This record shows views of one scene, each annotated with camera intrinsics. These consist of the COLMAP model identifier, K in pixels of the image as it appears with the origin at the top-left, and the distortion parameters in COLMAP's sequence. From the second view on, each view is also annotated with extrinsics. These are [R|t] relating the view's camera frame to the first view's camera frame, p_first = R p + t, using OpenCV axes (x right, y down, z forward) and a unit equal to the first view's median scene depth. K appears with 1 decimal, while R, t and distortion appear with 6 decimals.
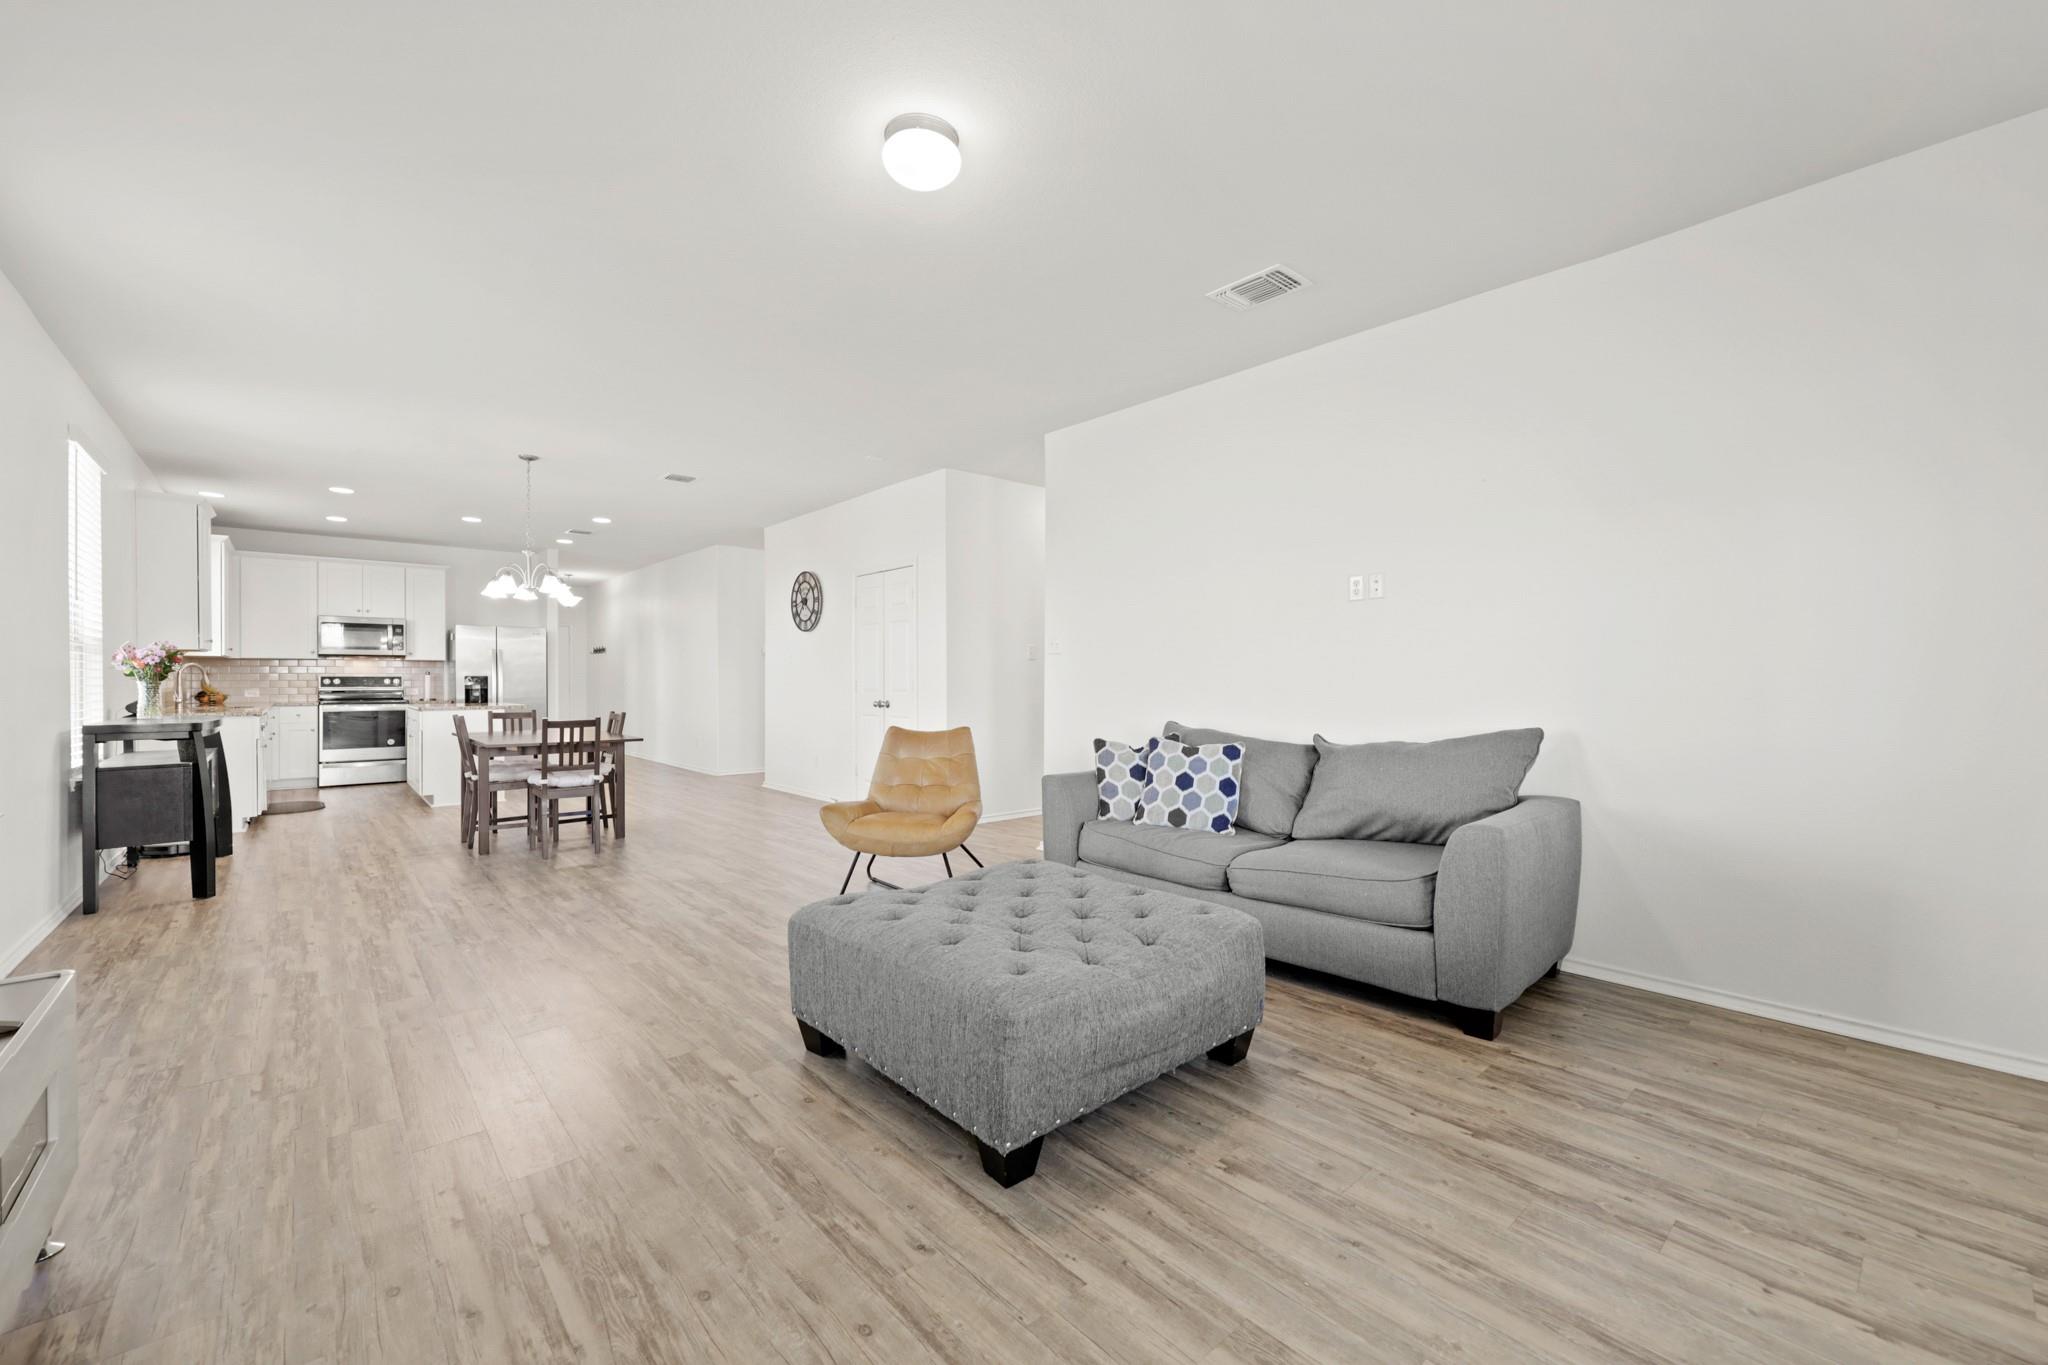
lens RADIAL K [[823.5, 0, 1023.8], [0, 823.5, 677.9], [0, 0, 1]] dist [0.001250, 0.000068]
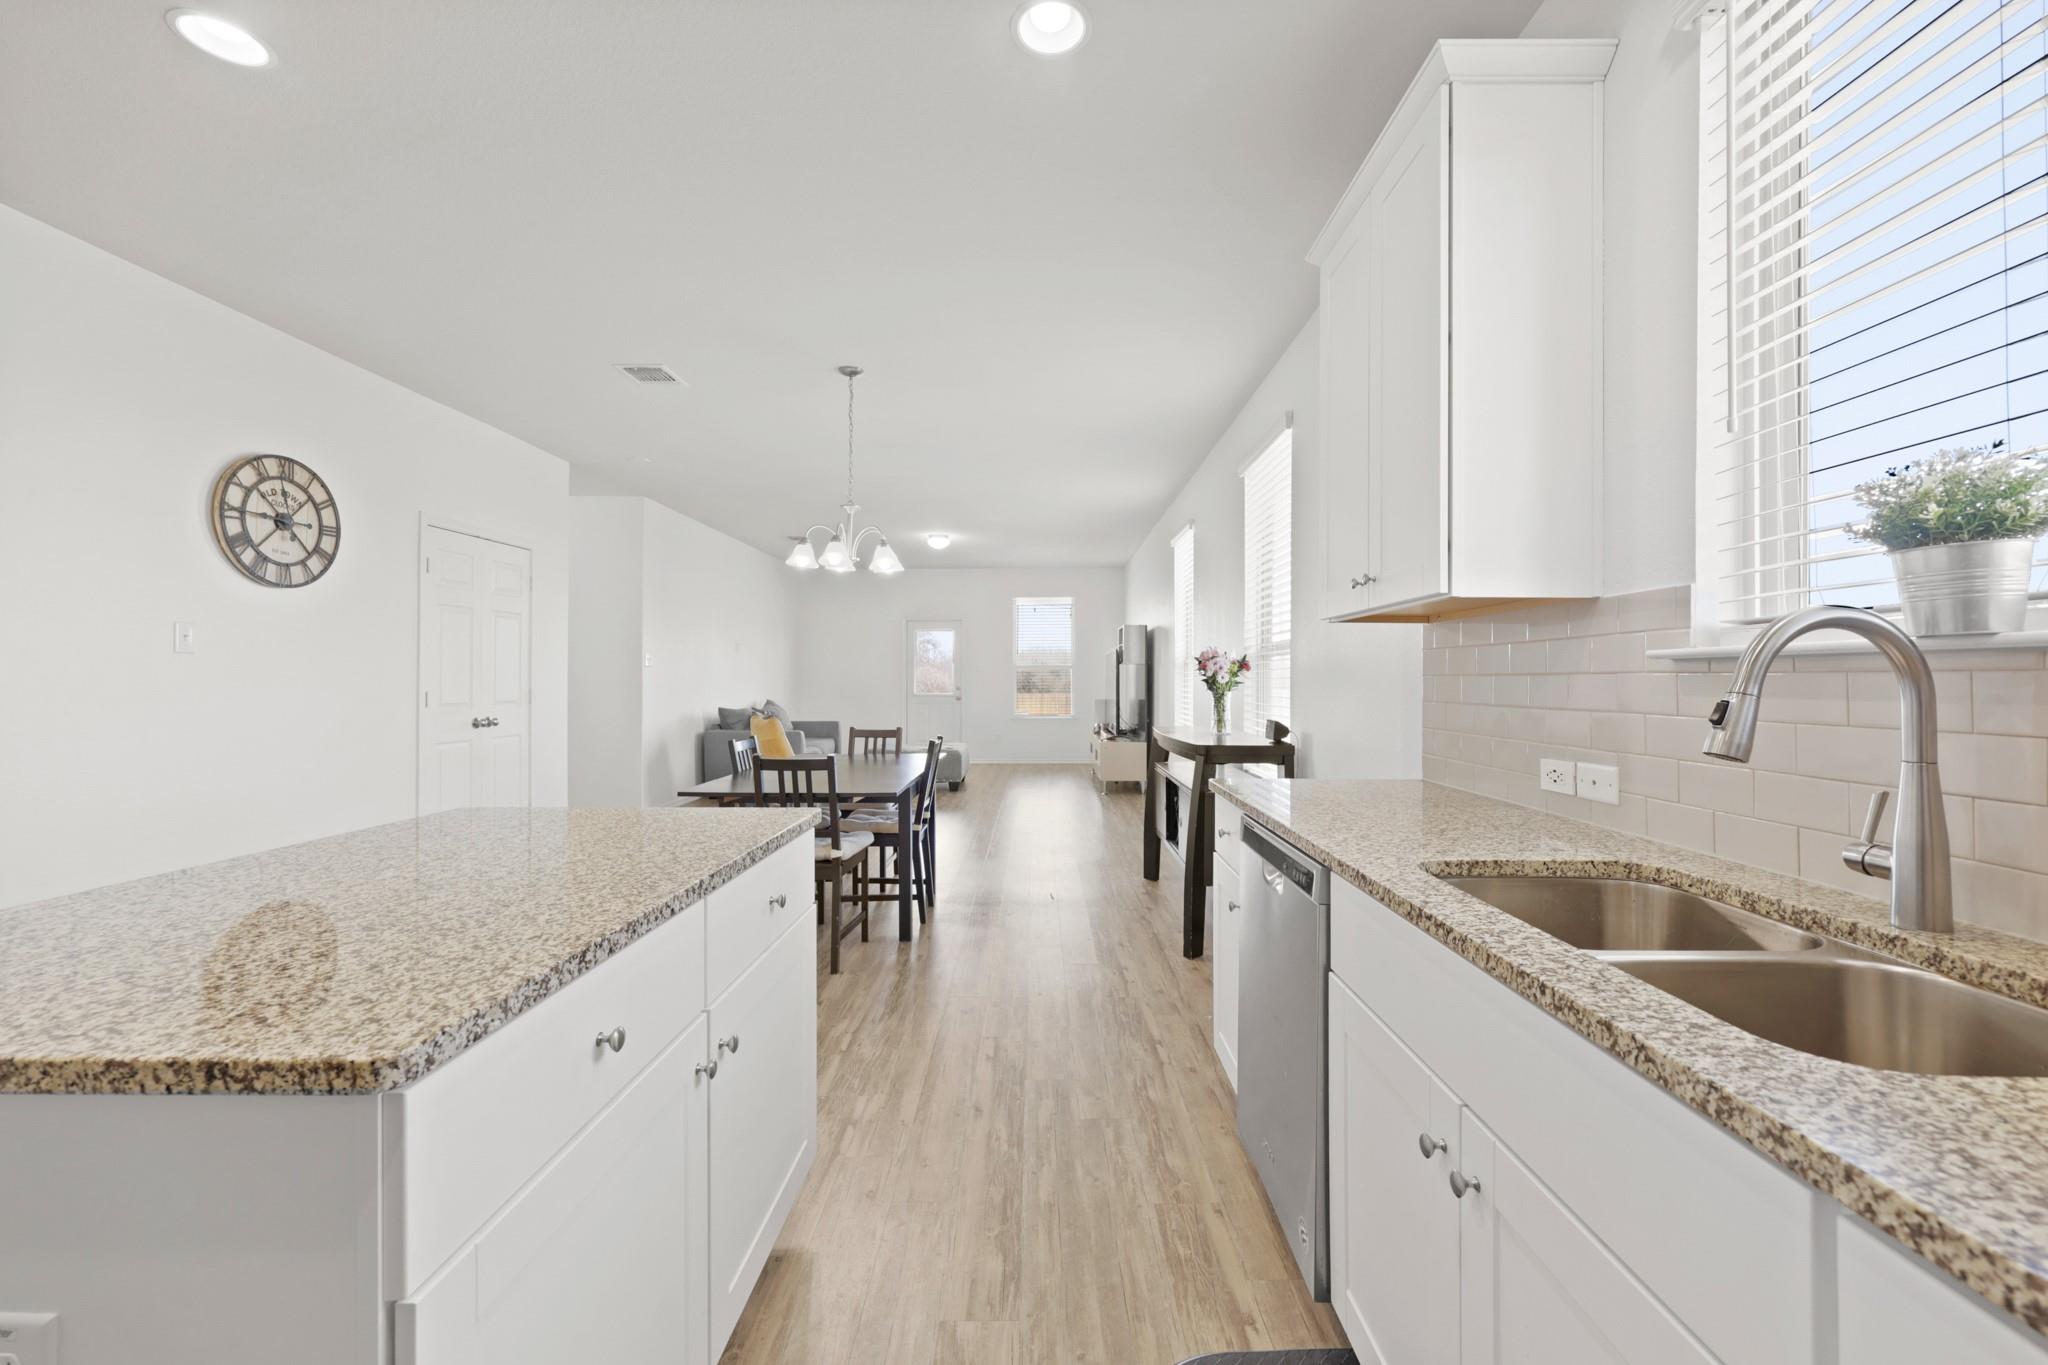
lens RADIAL K [[823.5, 0, 1033.8], [0, 823.5, 666.0], [0, 0, 1]] dist [0.001250, 0.000068]
pose [[-0.750472, 0.009734, 0.660831, -0.788145], [-0.001006, 0.999874, -0.015871, -0.004221], [-0.660902, -0.012576, -0.750367, 0.947008]]
